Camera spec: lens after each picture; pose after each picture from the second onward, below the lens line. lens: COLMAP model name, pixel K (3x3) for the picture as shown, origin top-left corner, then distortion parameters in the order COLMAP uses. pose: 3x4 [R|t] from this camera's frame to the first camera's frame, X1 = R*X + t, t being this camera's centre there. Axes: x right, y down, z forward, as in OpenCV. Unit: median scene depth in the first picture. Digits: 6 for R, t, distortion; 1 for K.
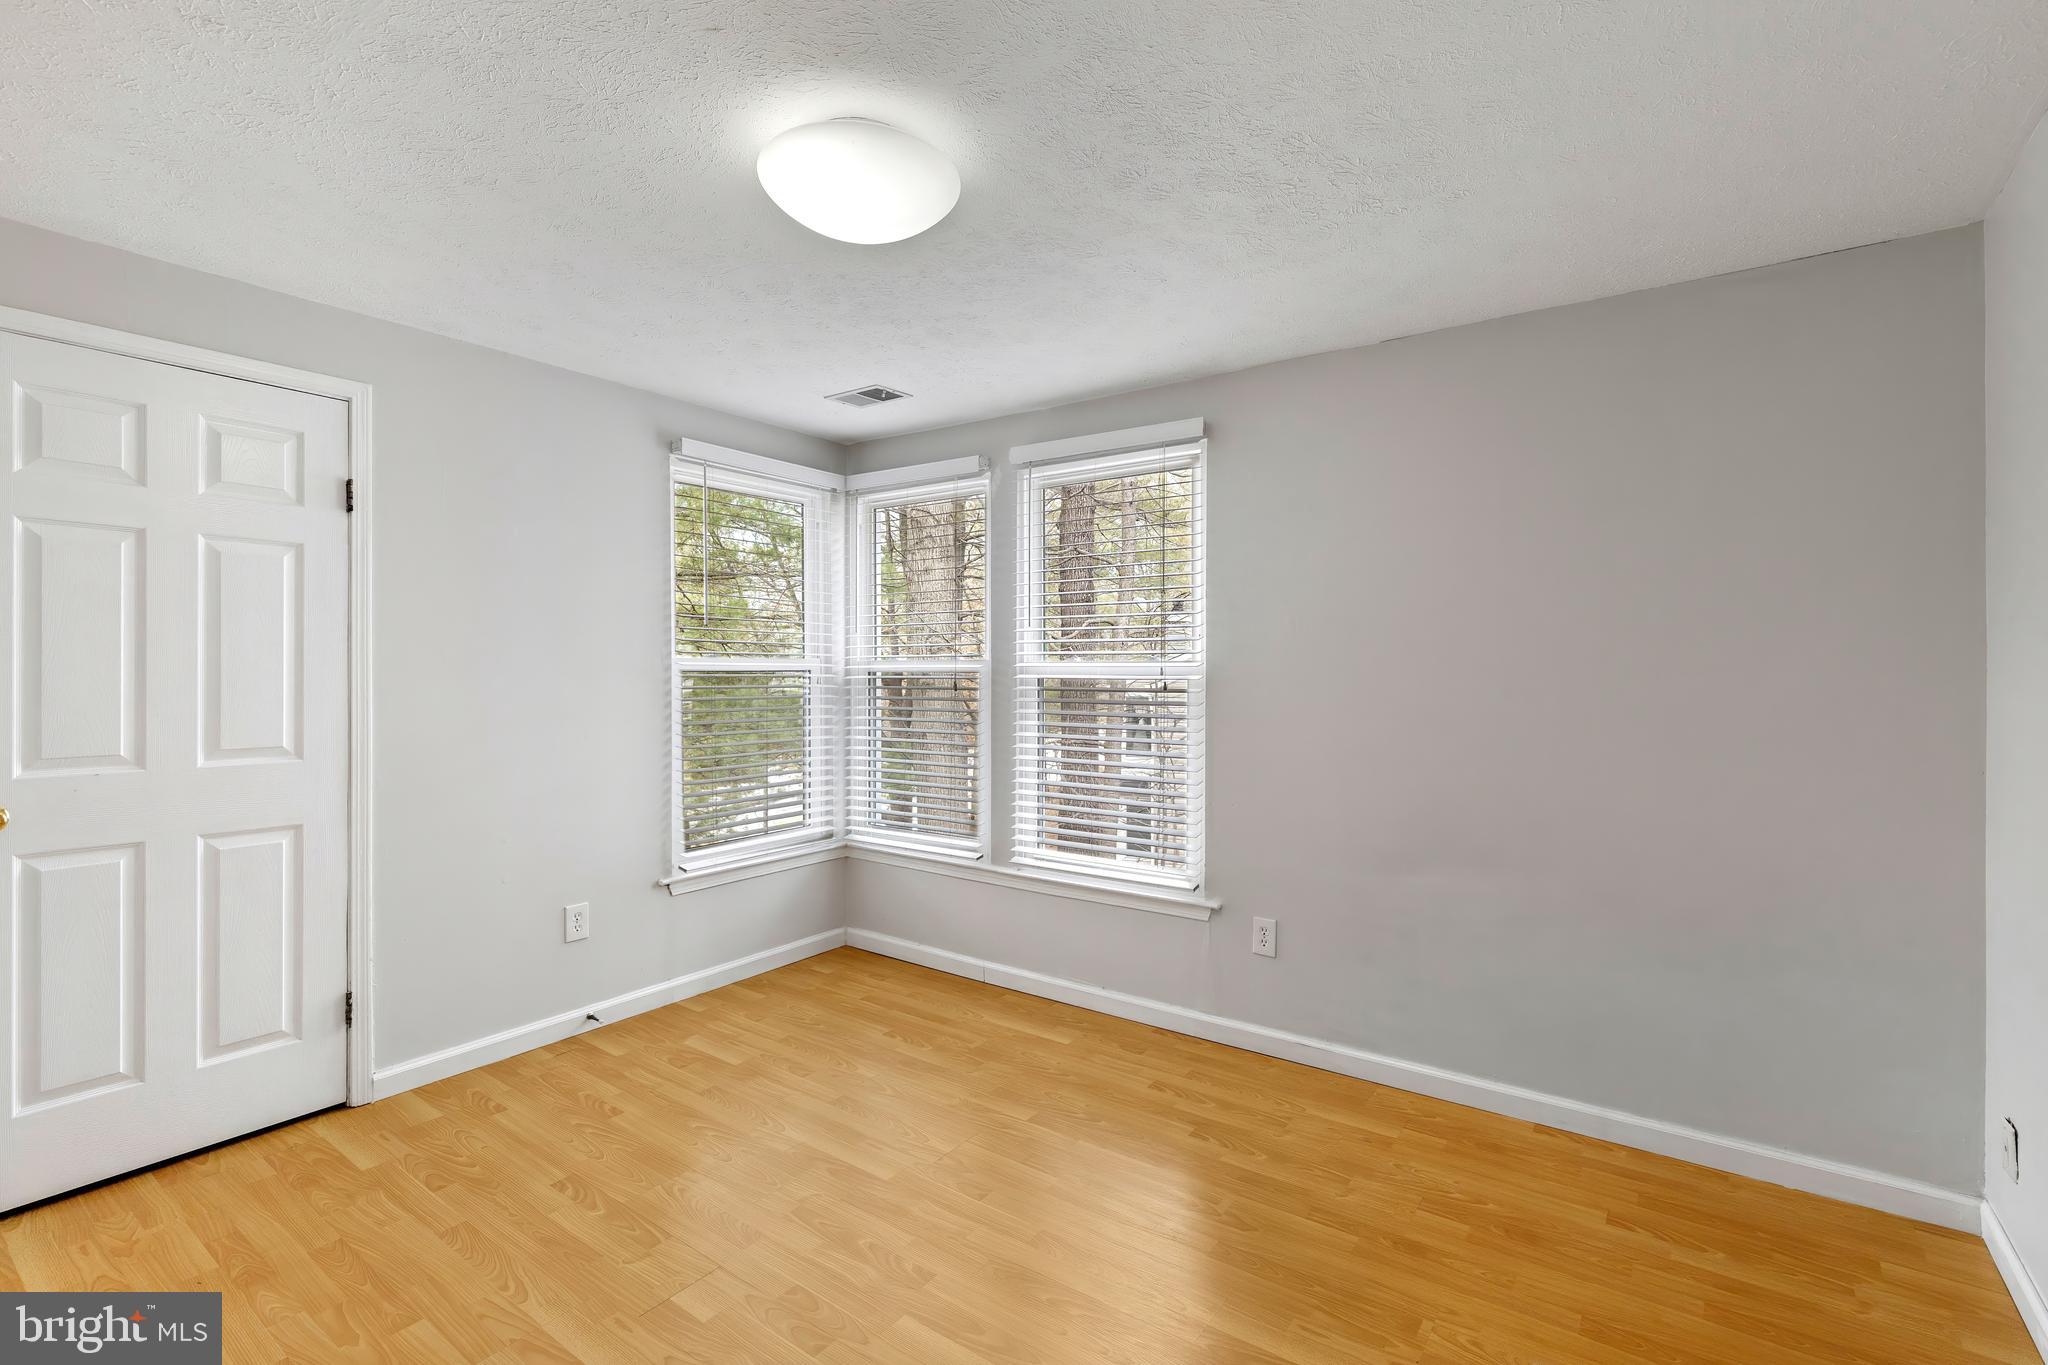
lens RADIAL K [[922.0, 0, 1032.6], [0, 922.0, 671.5], [0, 0, 1]] dist [0.006330, -0.003138]
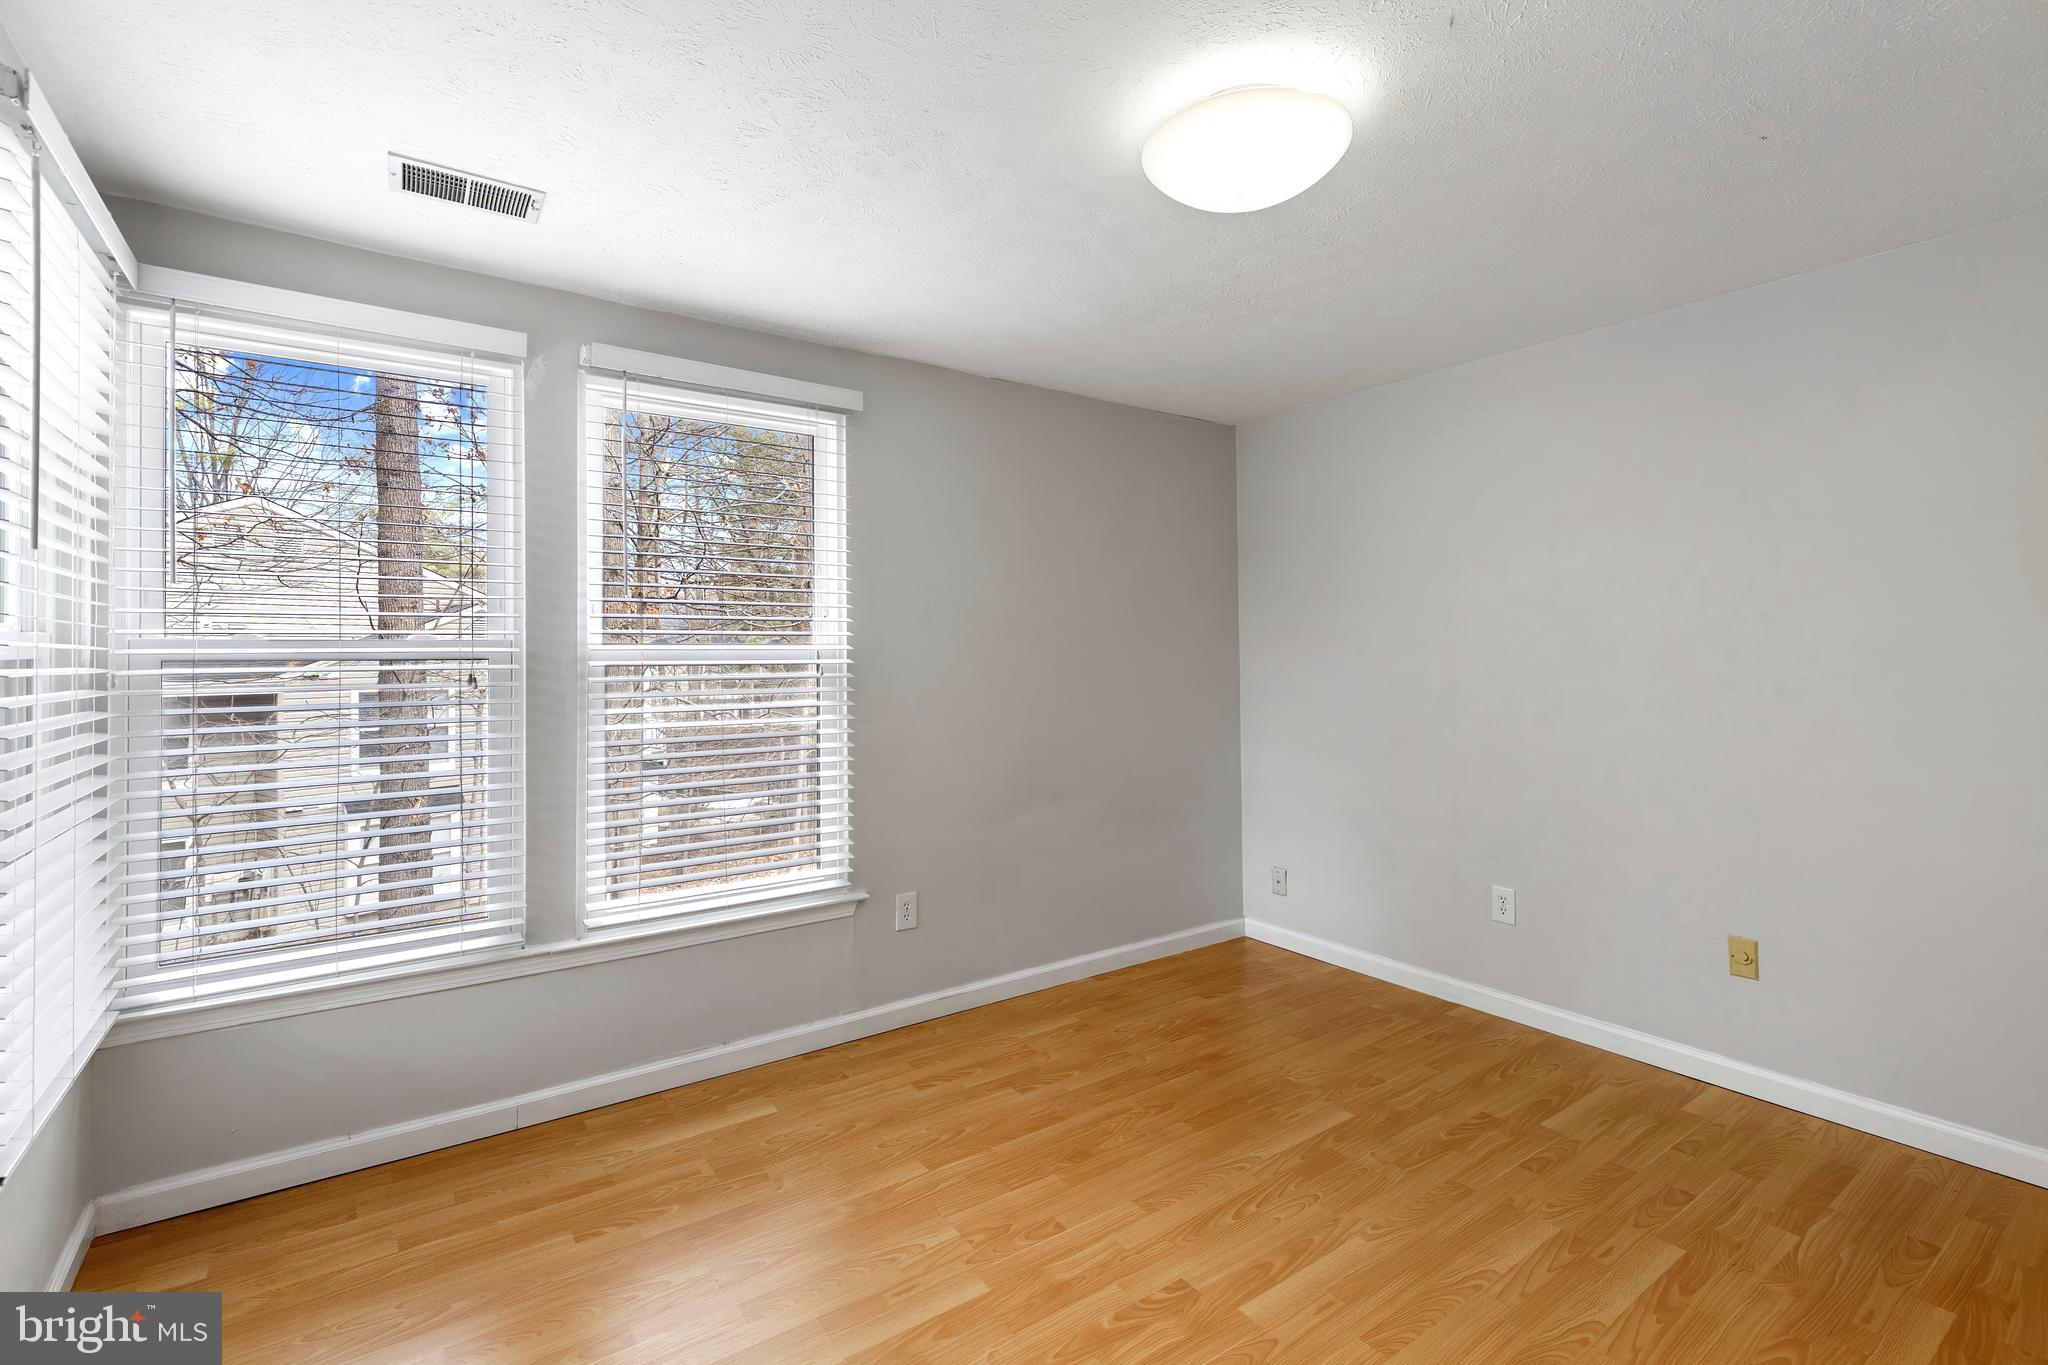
lens RADIAL K [[922.0, 0, 1038.3], [0, 922.0, 639.4], [0, 0, 1]] dist [0.006330, -0.003138]
pose [[0.325243, 0.012646, 0.945546, -0.684198], [0.008801, 0.999827, -0.016400, 0.001550], [-0.945589, 0.013656, 0.325075, 0.523923]]
